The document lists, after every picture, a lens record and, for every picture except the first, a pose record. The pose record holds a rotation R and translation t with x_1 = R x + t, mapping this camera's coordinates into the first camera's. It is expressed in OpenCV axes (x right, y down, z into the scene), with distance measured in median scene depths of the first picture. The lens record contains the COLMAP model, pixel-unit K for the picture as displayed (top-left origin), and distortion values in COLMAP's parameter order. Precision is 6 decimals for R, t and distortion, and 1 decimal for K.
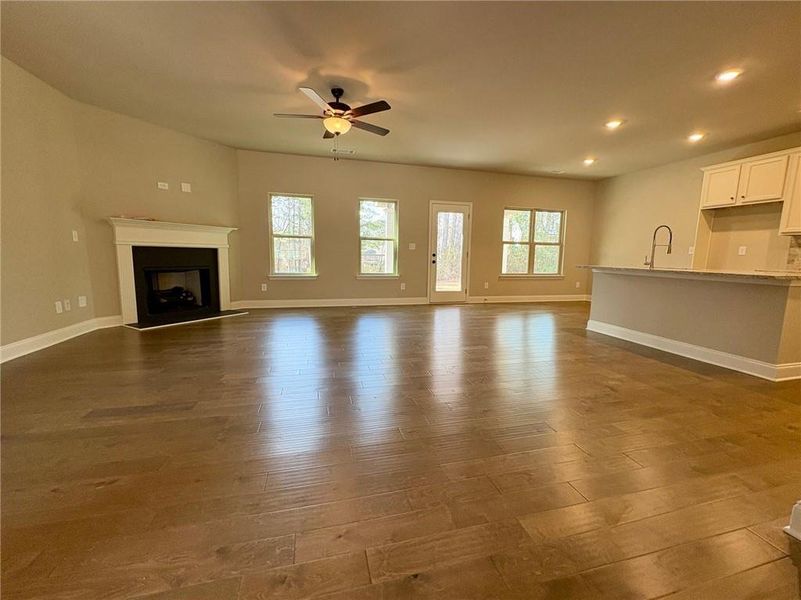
lens RADIAL K [[332.4, 0, 400.5], [0, 332.4, 300.0], [0, 0, 1]] dist [0.000636, 0.000196]
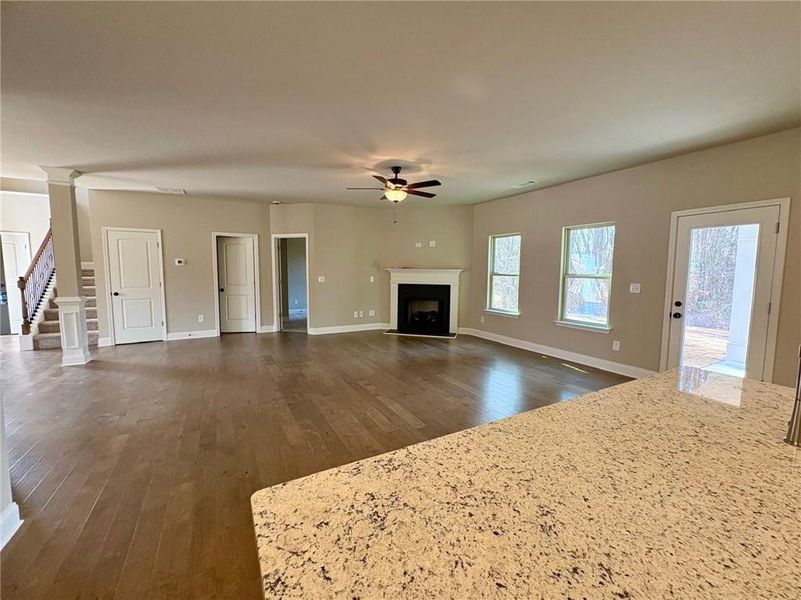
lens RADIAL K [[332.4, 0, 400.5], [0, 332.4, 300.0], [0, 0, 1]] dist [0.000636, 0.000196]
pose [[0.242657, 0.074948, -0.967213, 0.595522], [-0.134572, 0.989972, 0.042950, -0.112301], [0.960733, 0.119738, 0.250310, 0.433021]]
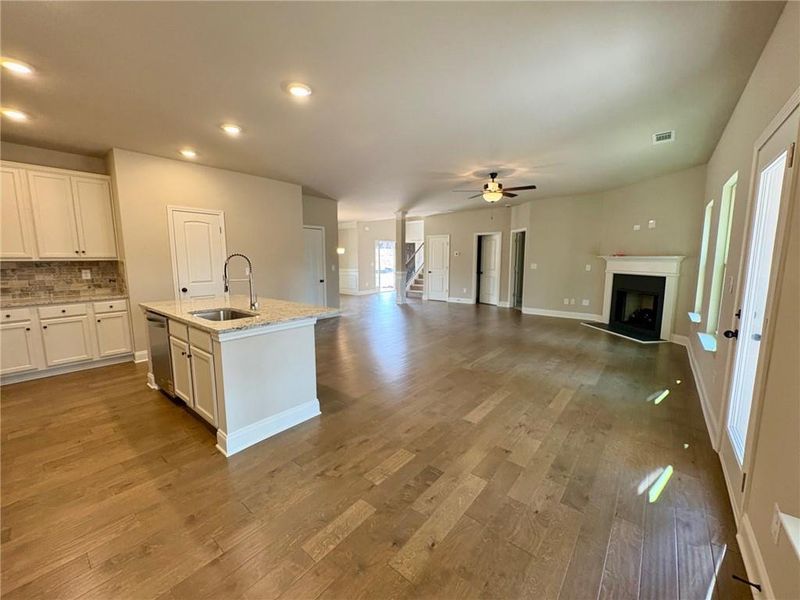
lens RADIAL K [[320.3, 0, 400.0], [0, 320.3, 300.0], [0, 0, 1]] dist [-0.001190, -0.000019]
pose [[-0.809386, 0.060736, -0.584128, 0.594204], [-0.091222, 0.969563, 0.227213, -0.206511], [0.580149, 0.237189, -0.779210, 1.151857]]
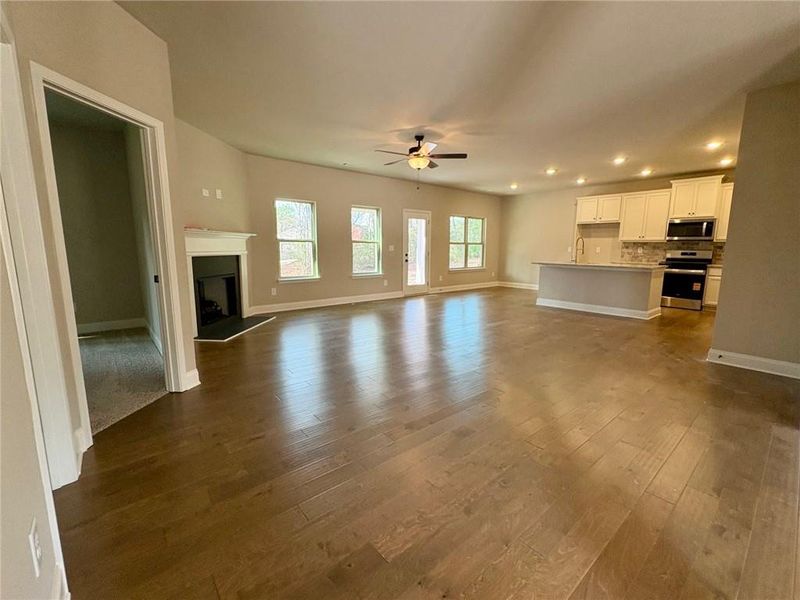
lens RADIAL K [[349.8, 0, 400.0], [0, 349.8, 300.0], [0, 0, 1]] dist [-0.001118, 0.000037]
pose [[0.900715, -0.076636, 0.427598, -0.508817], [0.068050, 0.997055, 0.035353, -0.023677], [-0.429048, -0.002744, 0.903278, -0.120243]]
